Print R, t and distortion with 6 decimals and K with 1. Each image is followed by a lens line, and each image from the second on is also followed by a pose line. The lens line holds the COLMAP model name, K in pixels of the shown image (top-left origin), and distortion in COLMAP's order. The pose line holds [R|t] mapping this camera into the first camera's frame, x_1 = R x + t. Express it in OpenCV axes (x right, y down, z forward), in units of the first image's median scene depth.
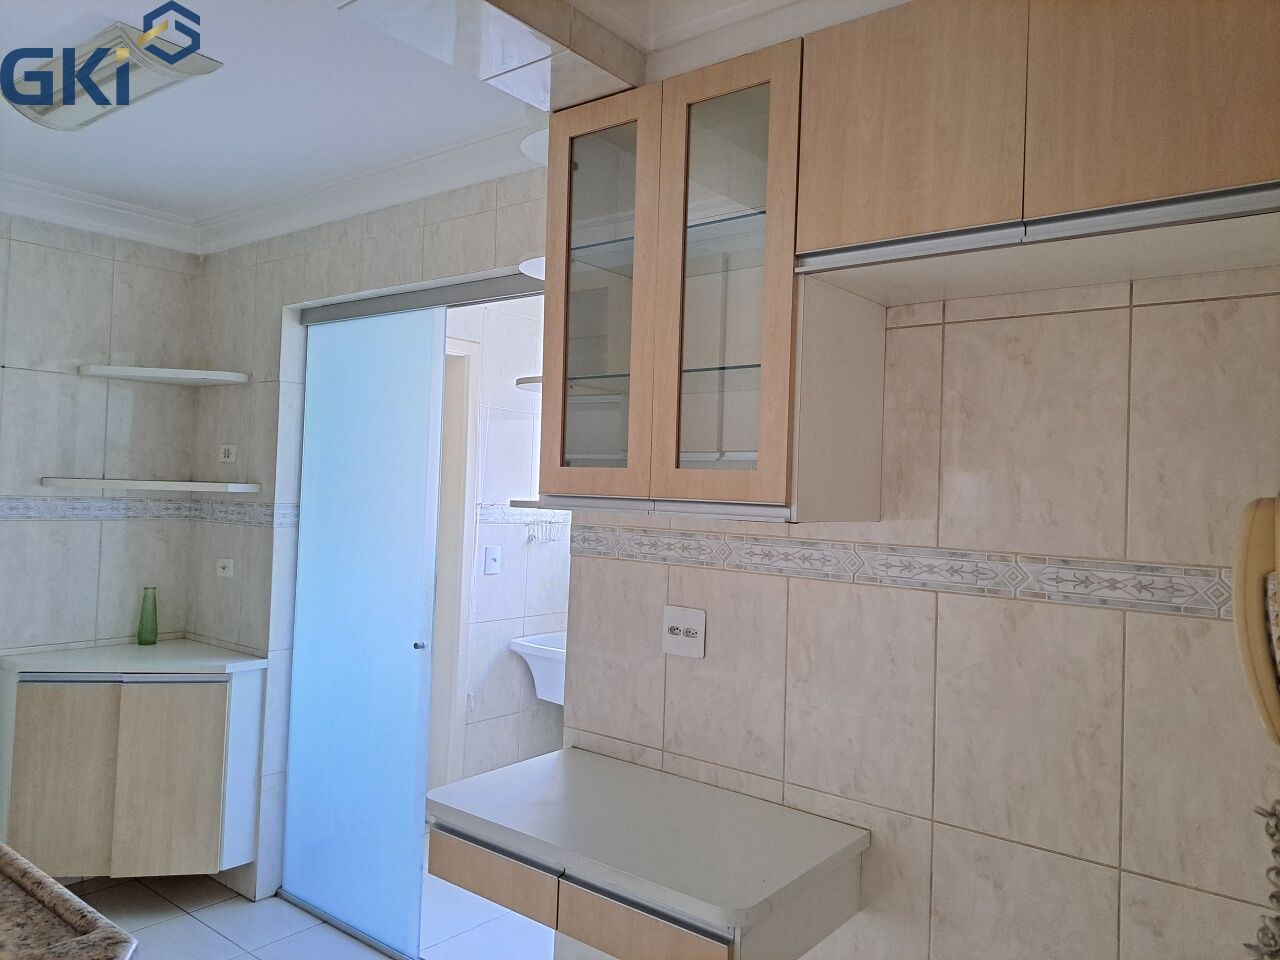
lens RADIAL K [[915.3, 0, 643.6], [0, 915.3, 456.5], [0, 0, 1]] dist [0.072892, -0.046677]
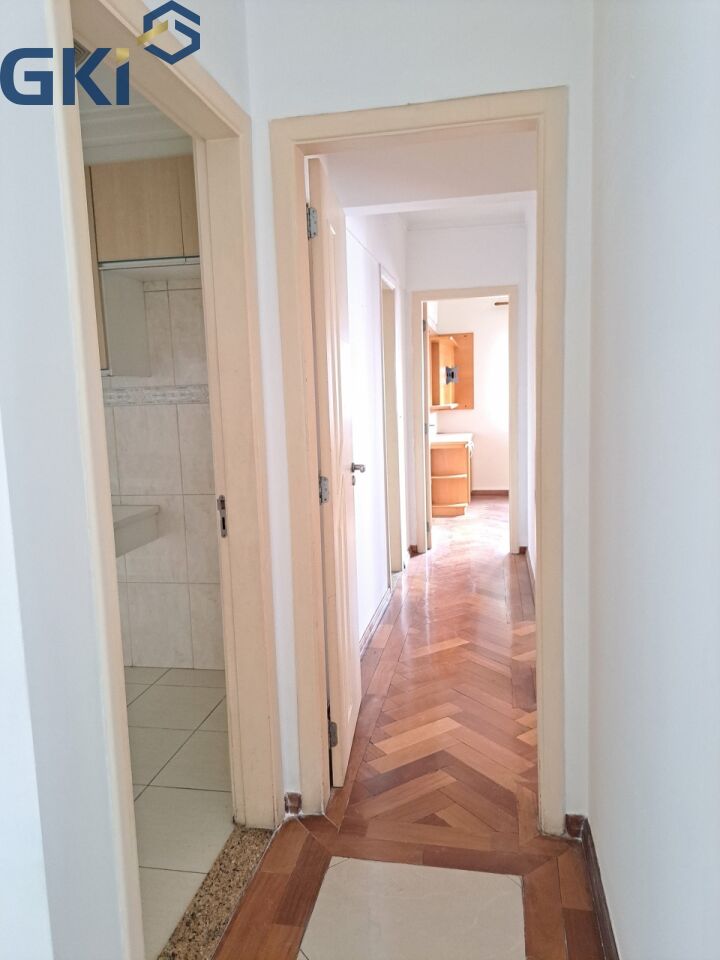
lens RADIAL K [[685.2, 0, 359.7], [0, 685.2, 483.7], [0, 0, 1]] dist [0.061587, -0.046999]
pose [[0.877291, -0.126427, 0.463008, -0.073389], [0.050137, 0.983545, 0.173565, 0.035216], [-0.477333, -0.129053, 0.869194, -0.485088]]
